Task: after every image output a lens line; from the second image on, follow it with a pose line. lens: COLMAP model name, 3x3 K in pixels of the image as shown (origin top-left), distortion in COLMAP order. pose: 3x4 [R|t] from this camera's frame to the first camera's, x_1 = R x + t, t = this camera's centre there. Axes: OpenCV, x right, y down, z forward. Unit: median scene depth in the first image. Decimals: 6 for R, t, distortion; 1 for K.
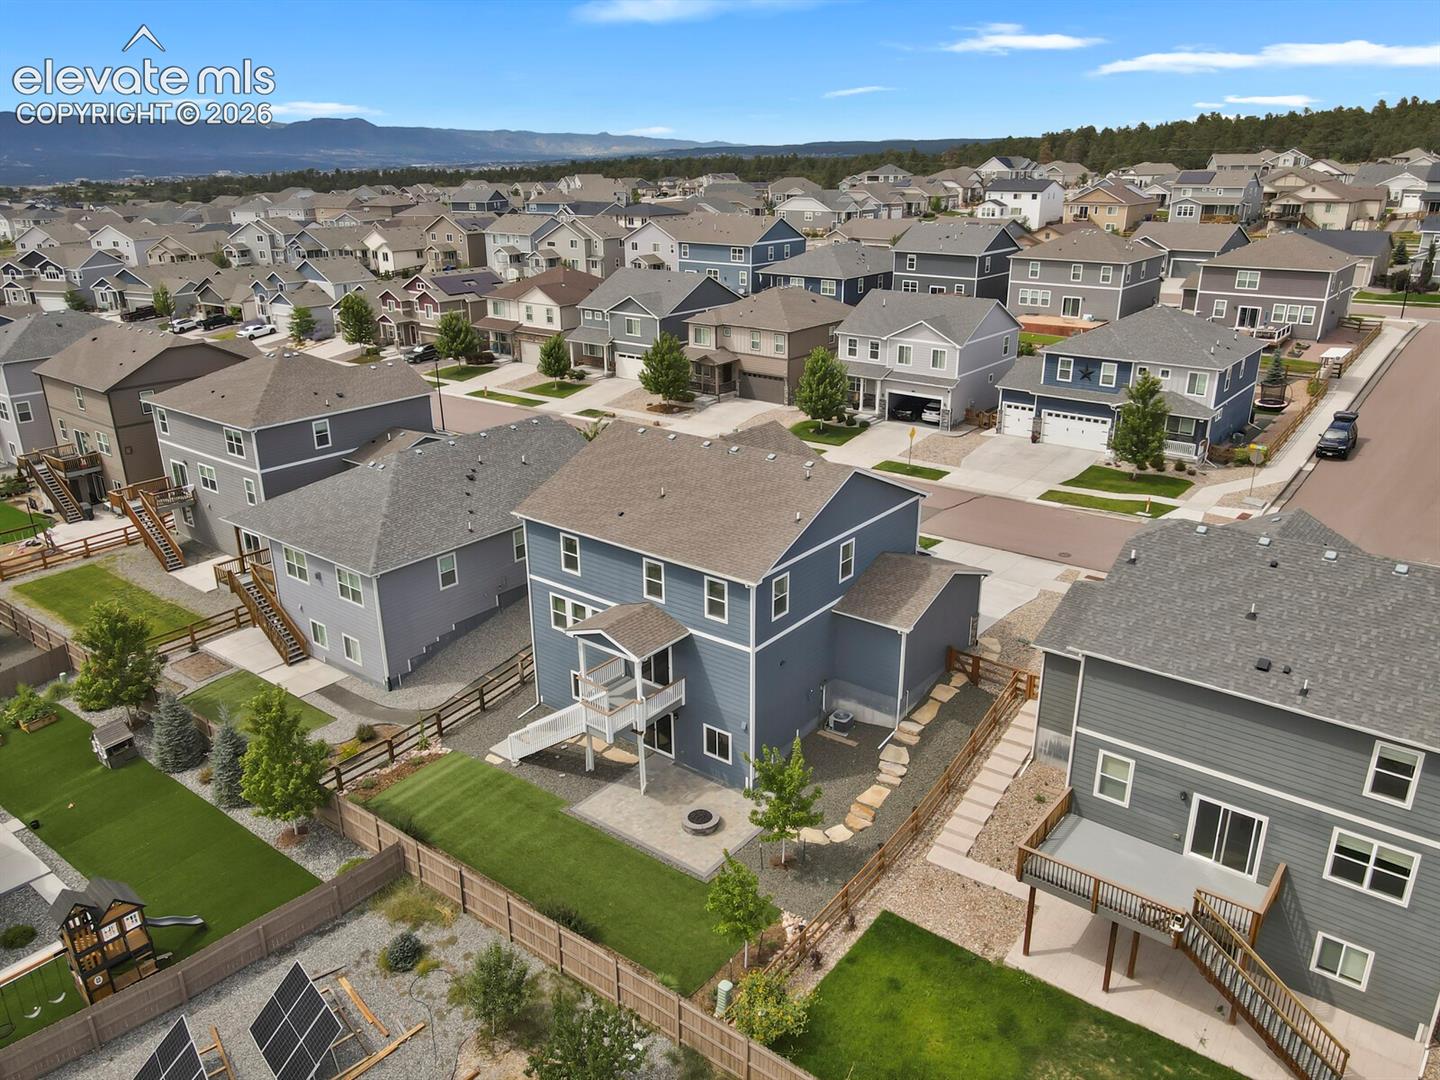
lens RADIAL K [[1077.9, 0, 721.4], [0, 1077.9, 563.4], [0, 0, 1]] dist [0.005023, 0.033581]
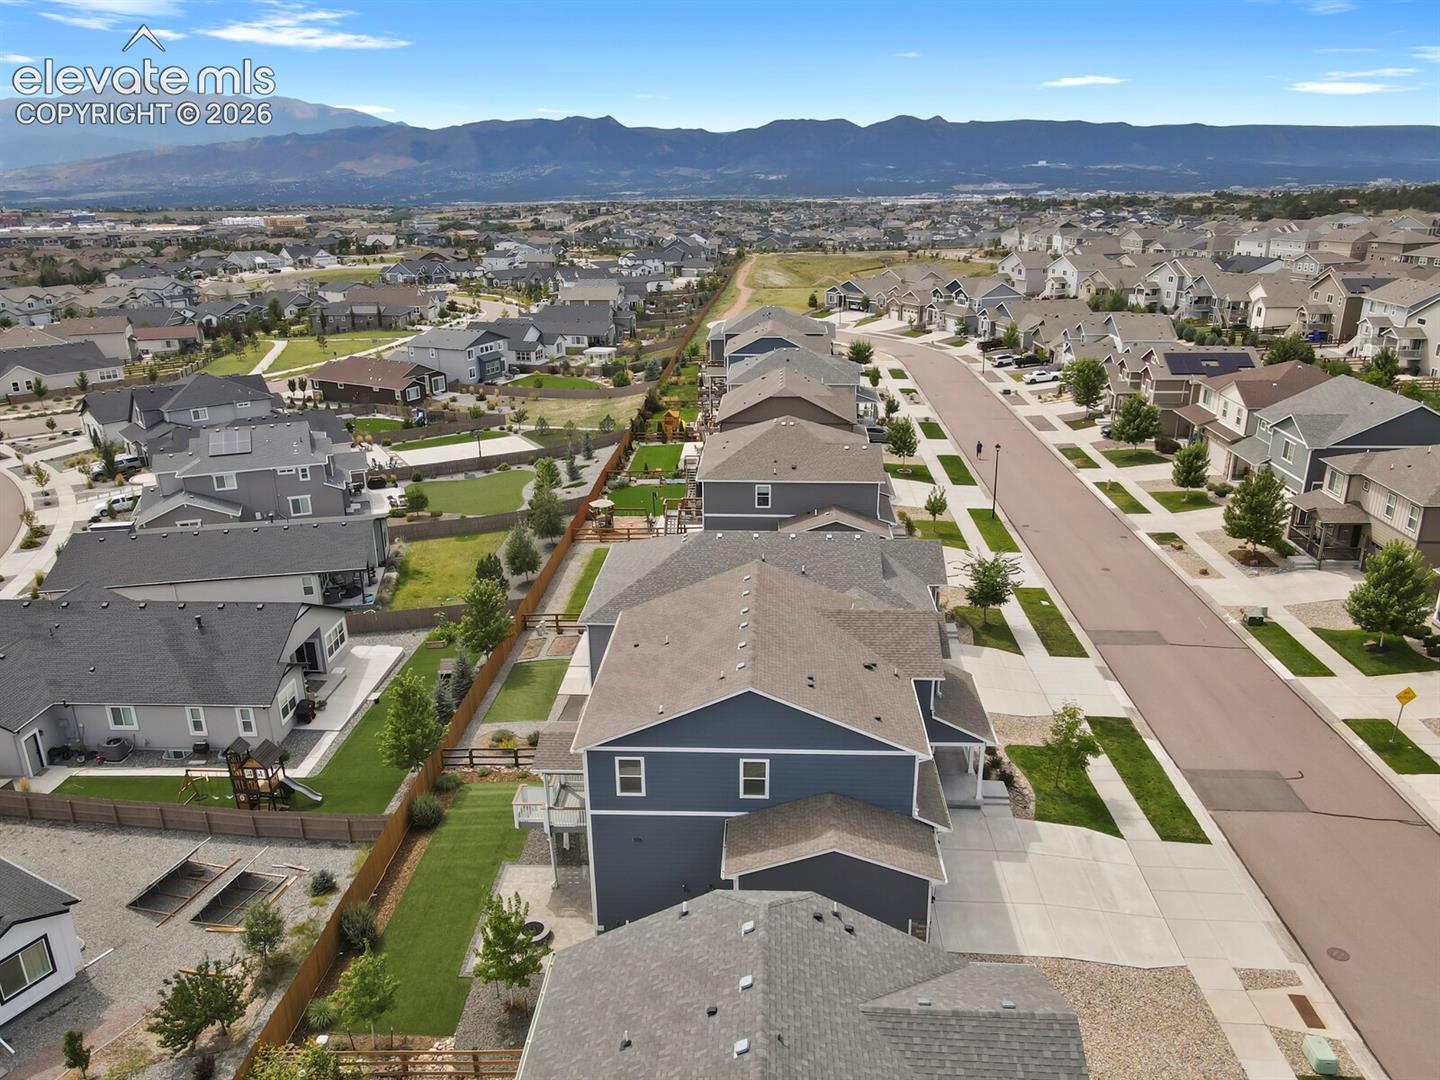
lens RADIAL K [[1077.9, 0, 721.4], [0, 1077.9, 563.4], [0, 0, 1]] dist [0.005023, 0.033581]
pose [[0.564044, 0.289465, -0.773346, 0.398305], [-0.288351, 0.946632, 0.144016, -0.157919], [0.773762, 0.141764, 0.617410, 0.204092]]
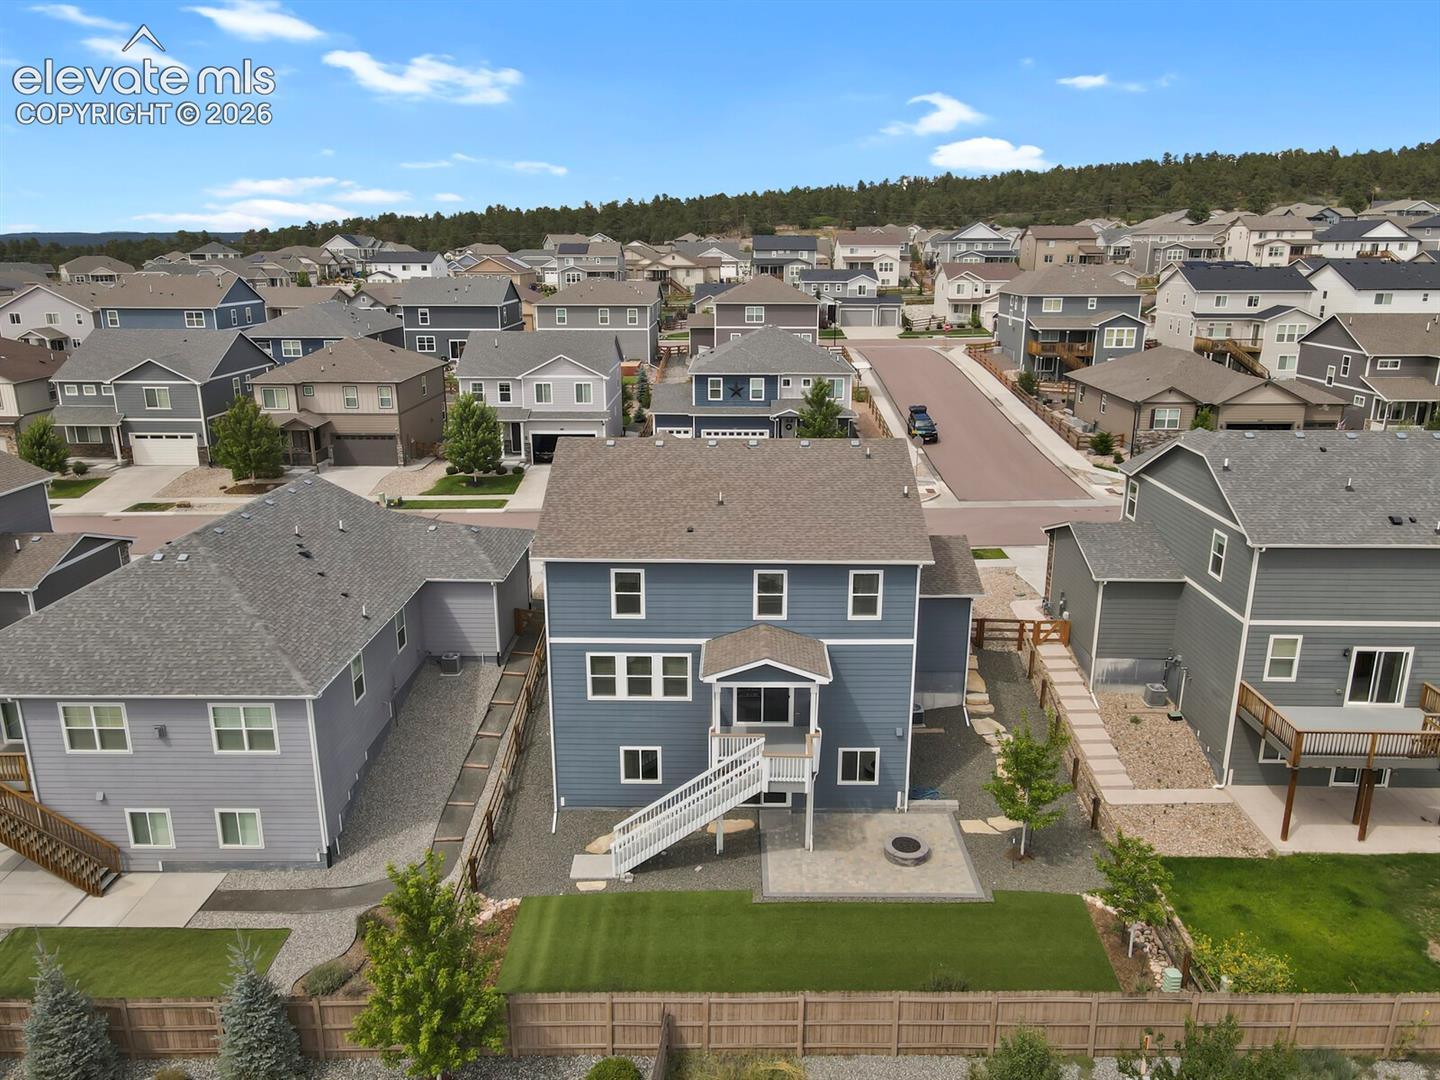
lens RADIAL K [[1077.9, 0, 721.4], [0, 1077.9, 563.4], [0, 0, 1]] dist [0.005023, 0.033581]
pose [[0.787469, -0.170449, 0.592317, -0.294232], [0.219770, 0.975484, -0.011467, -0.003282], [-0.575842, 0.139203, 0.805623, 0.174017]]
